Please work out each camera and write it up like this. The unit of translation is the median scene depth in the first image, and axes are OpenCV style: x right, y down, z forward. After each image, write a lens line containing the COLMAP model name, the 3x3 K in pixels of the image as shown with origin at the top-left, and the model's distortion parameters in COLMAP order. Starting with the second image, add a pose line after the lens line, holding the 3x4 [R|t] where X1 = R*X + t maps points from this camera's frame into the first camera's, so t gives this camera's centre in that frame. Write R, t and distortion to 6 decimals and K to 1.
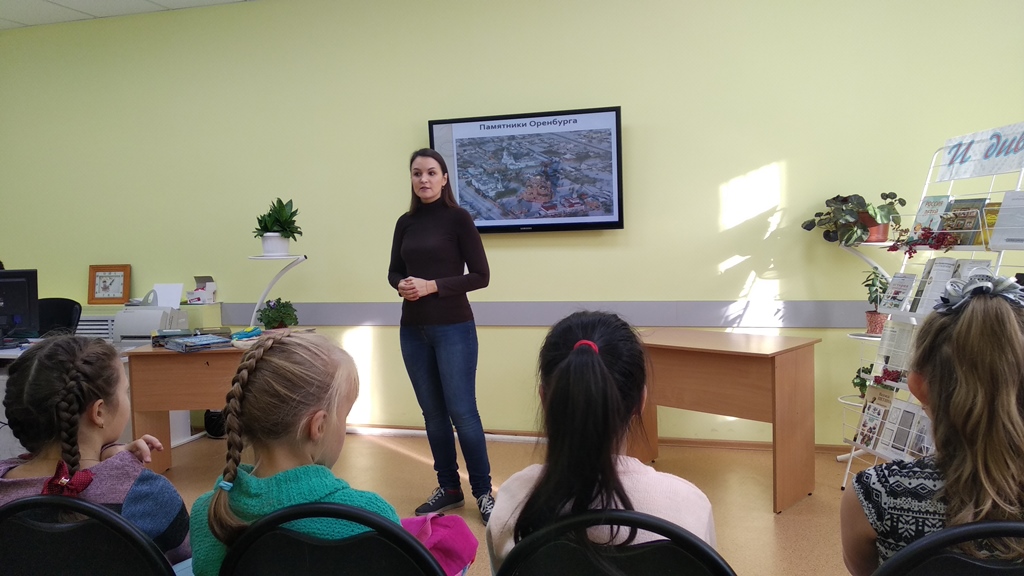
lens RADIAL K [[785.5, 0, 514.0], [0, 785.5, 294.3], [0, 0, 1]] dist [0.075566, -0.095328]
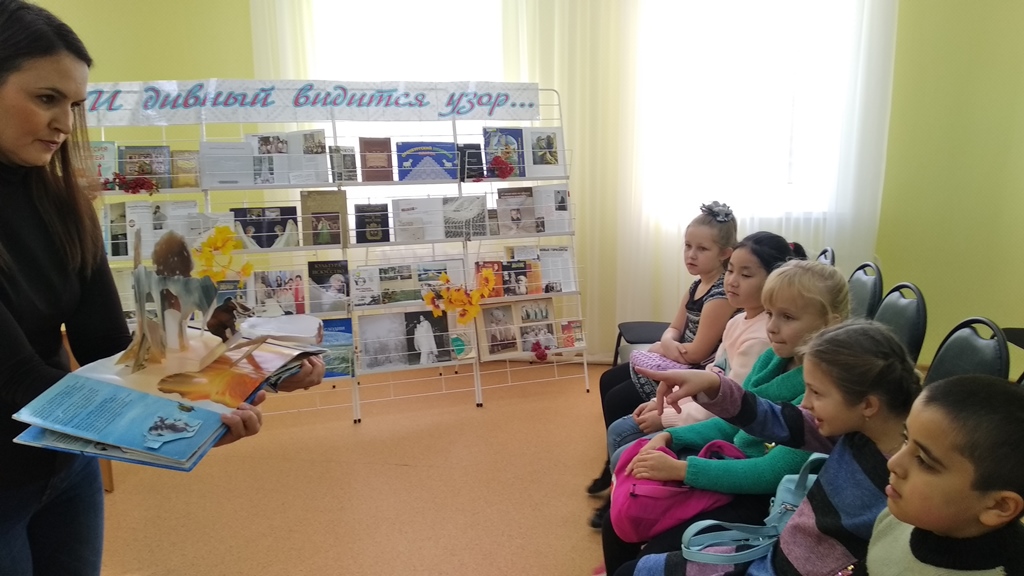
lens RADIAL K [[785.5, 0, 515.8], [0, 785.5, 288.9], [0, 0, 1]] dist [0.075566, -0.095328]
pose [[-0.086984, -0.181640, 0.979511, -0.434428], [0.088029, 0.977990, 0.189175, -0.065798], [-0.992313, 0.102681, -0.069080, 0.433869]]
